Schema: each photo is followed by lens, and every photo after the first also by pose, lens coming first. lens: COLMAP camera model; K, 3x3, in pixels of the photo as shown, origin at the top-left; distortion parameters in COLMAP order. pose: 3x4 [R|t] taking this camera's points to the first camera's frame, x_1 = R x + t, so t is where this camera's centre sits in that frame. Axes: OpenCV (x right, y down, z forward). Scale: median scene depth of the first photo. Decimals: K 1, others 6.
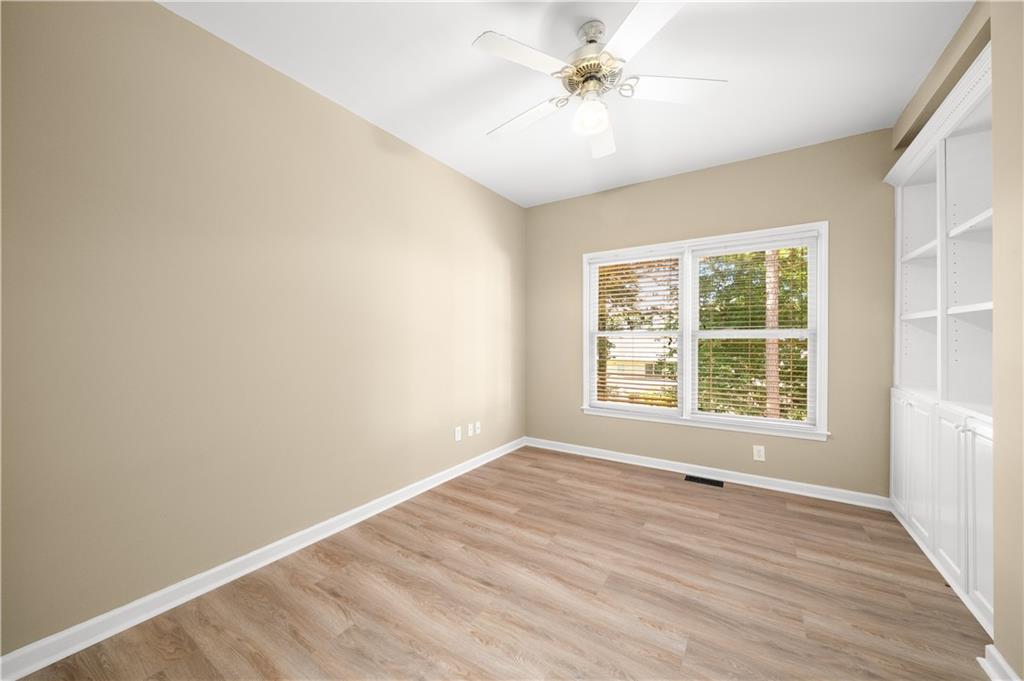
lens RADIAL K [[368.0, 0, 511.6], [0, 368.0, 339.3], [0, 0, 1]] dist [0.002777, 0.000054]
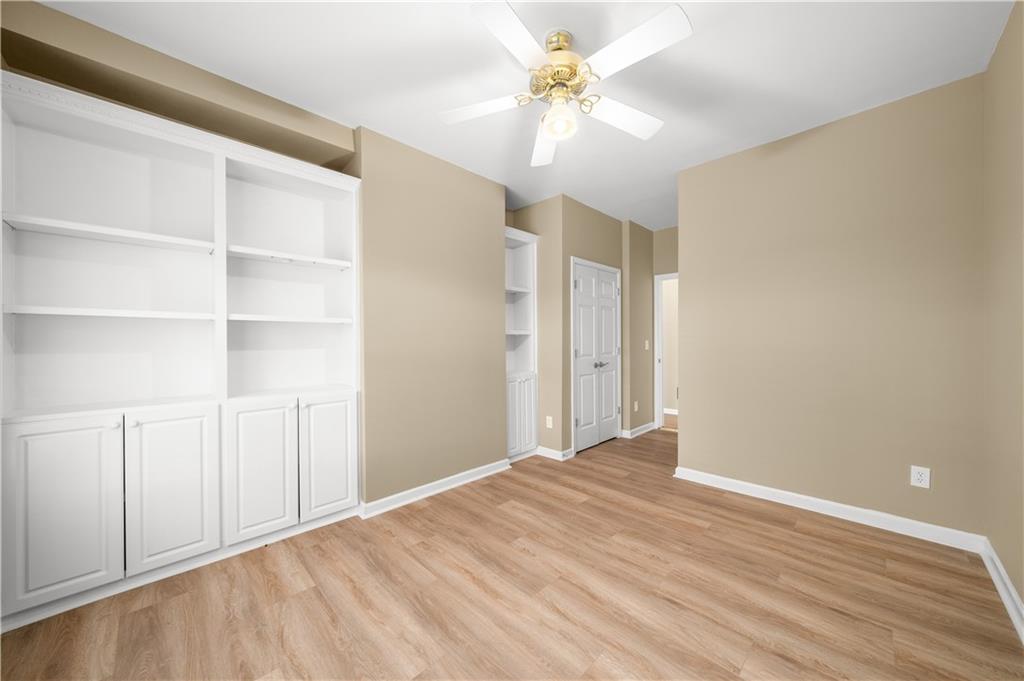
lens RADIAL K [[368.0, 0, 513.4], [0, 368.0, 340.7], [0, 0, 1]] dist [0.002777, 0.000054]
pose [[-0.979451, 0.007071, 0.201557, 0.130731], [0.007354, 0.999973, 0.000658, -0.001685], [-0.201547, 0.002127, -0.979477, 1.940490]]
